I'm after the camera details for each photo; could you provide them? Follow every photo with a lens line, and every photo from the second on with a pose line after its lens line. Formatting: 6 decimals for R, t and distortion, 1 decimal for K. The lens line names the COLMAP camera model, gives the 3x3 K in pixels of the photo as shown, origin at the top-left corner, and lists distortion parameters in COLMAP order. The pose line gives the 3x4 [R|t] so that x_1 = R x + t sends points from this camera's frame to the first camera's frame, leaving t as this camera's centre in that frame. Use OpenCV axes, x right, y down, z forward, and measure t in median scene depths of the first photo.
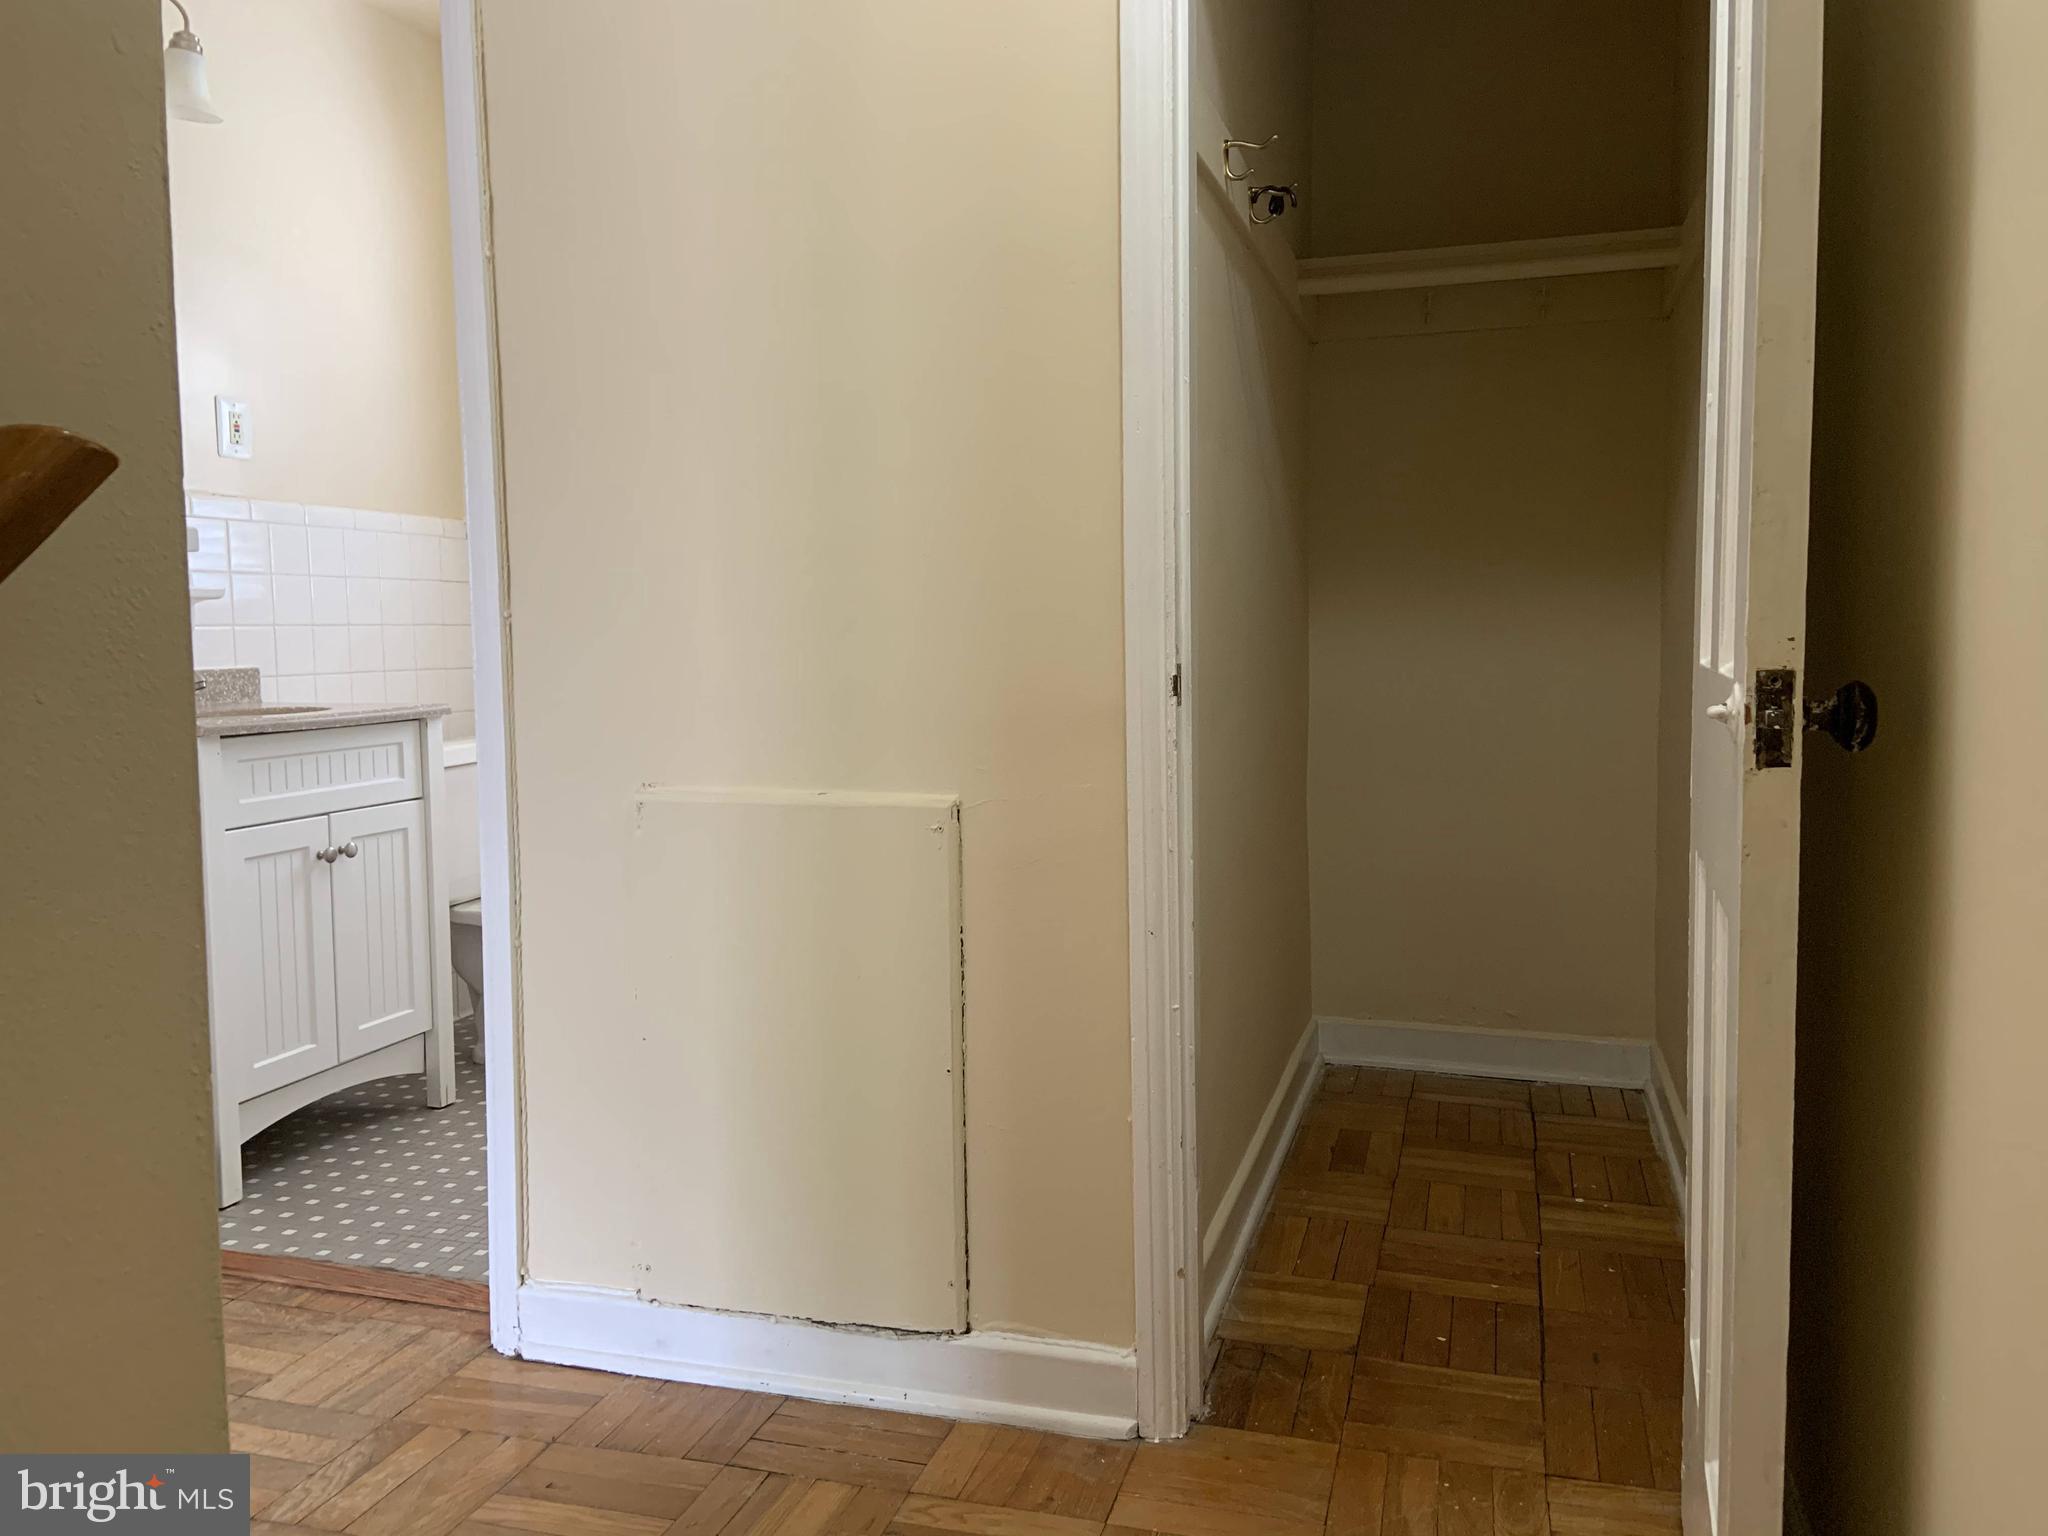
lens RADIAL K [[1559.5, 0, 1037.7], [0, 1559.5, 756.6], [0, 0, 1]] dist [0.124215, -0.150156]
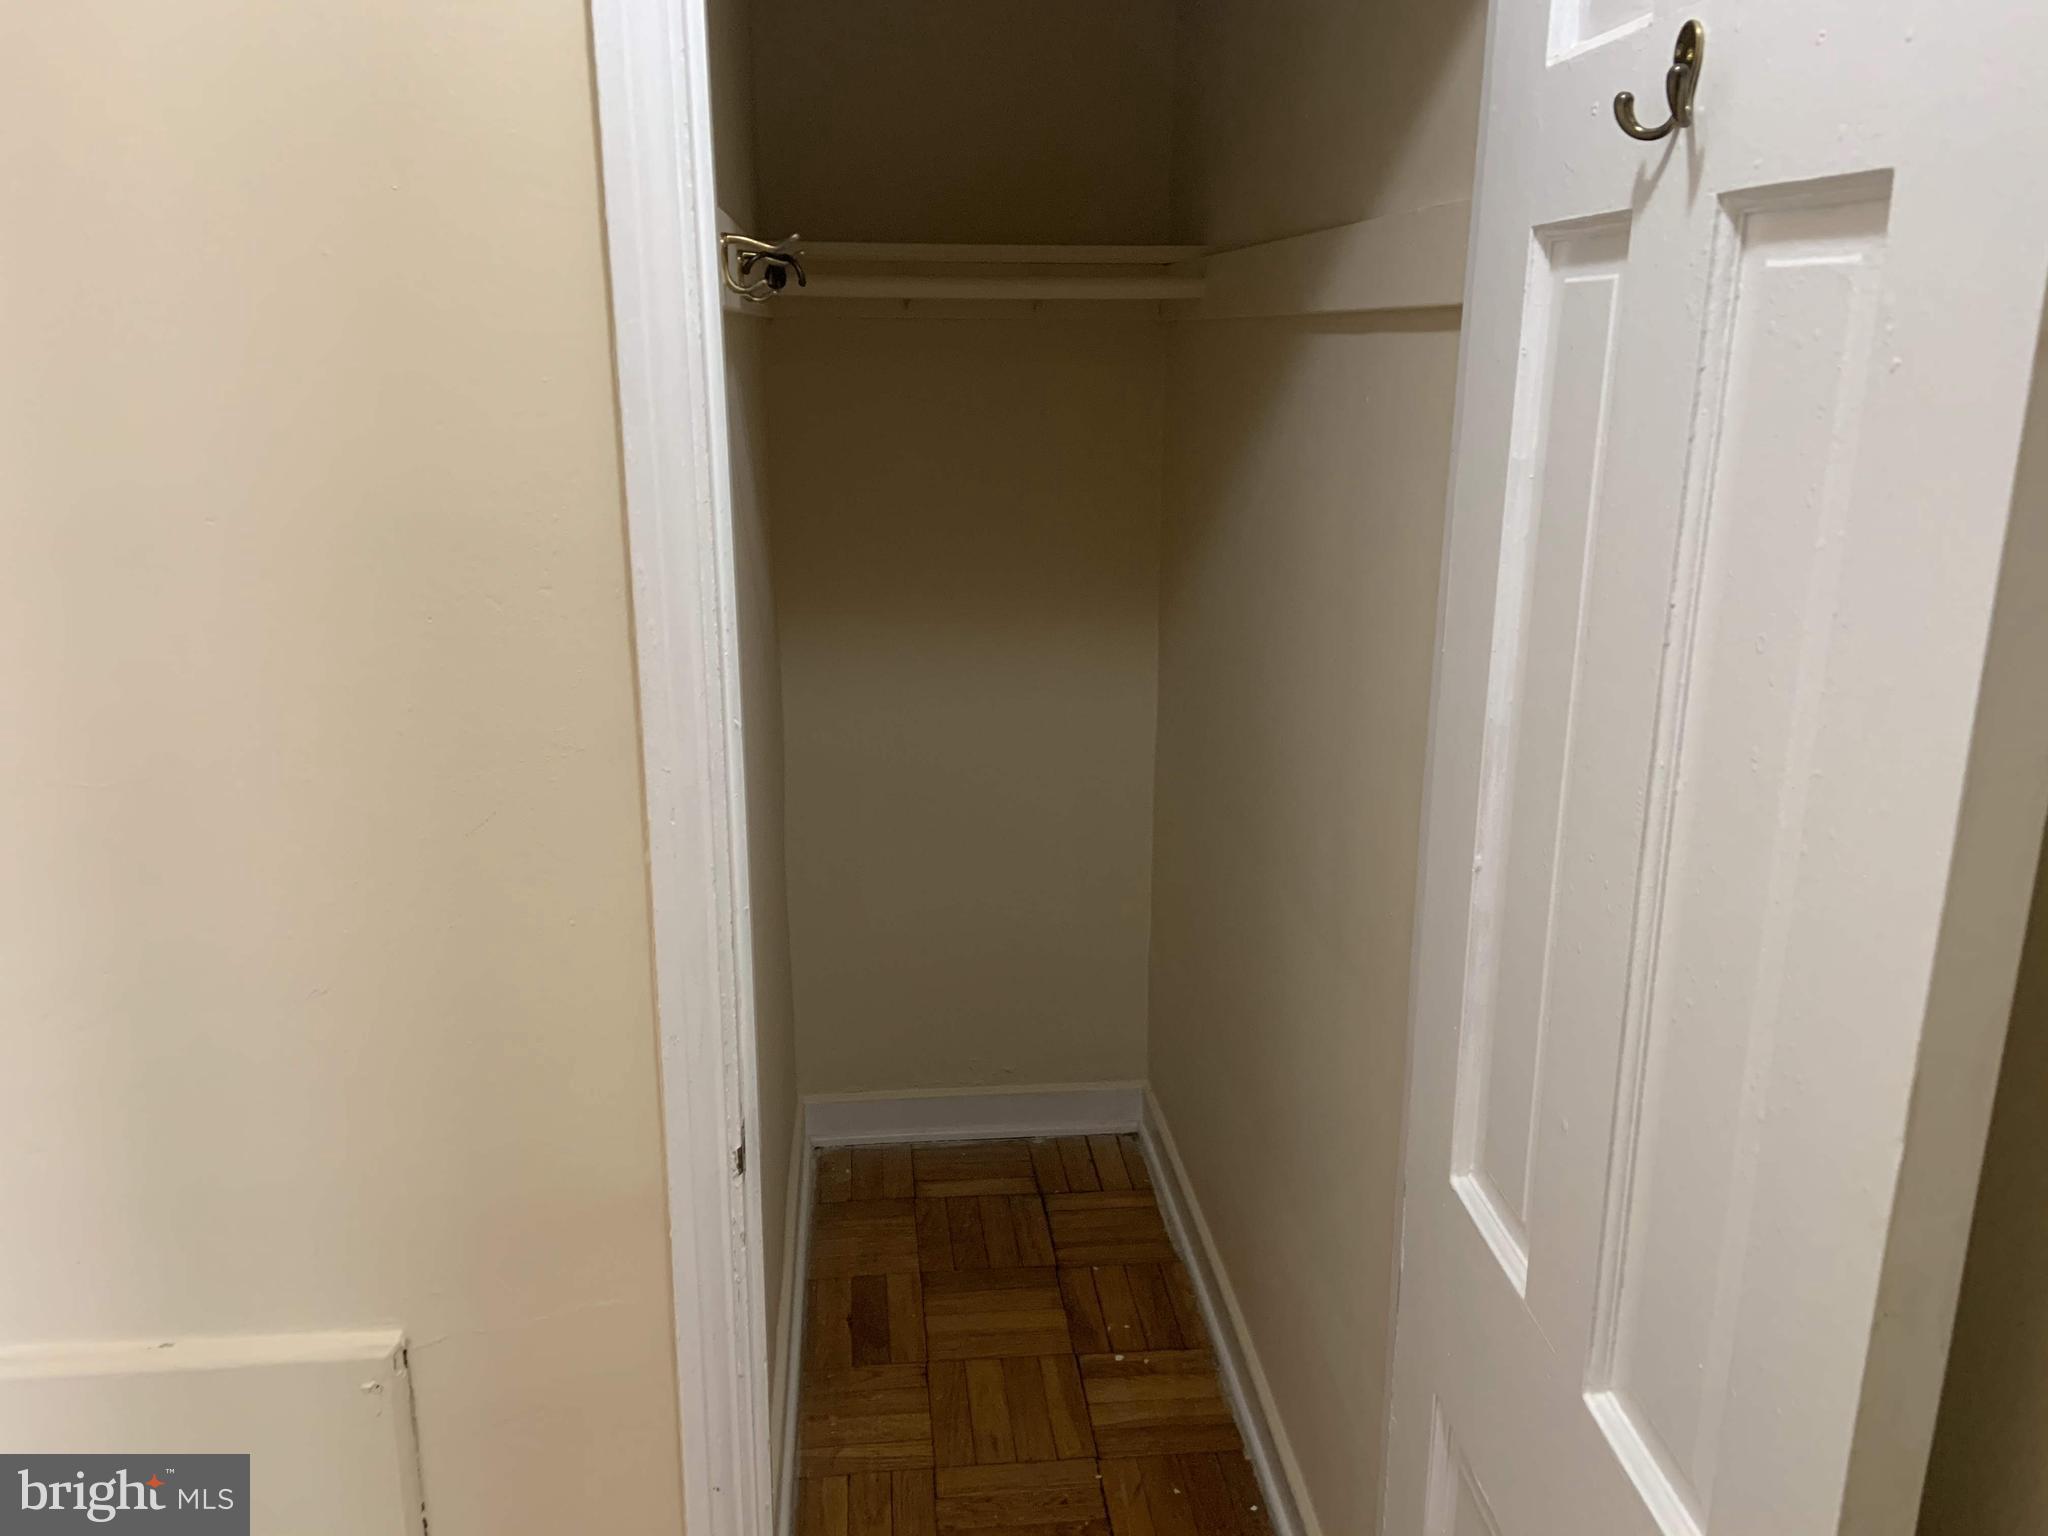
lens RADIAL K [[1559.5, 0, 1015.5], [0, 1559.5, 764.4], [0, 0, 1]] dist [0.124215, -0.150156]
pose [[0.924655, -0.083838, 0.371462, -0.030339], [0.010354, 0.980638, 0.195554, -0.243799], [-0.380665, -0.176974, 0.907620, 0.242679]]
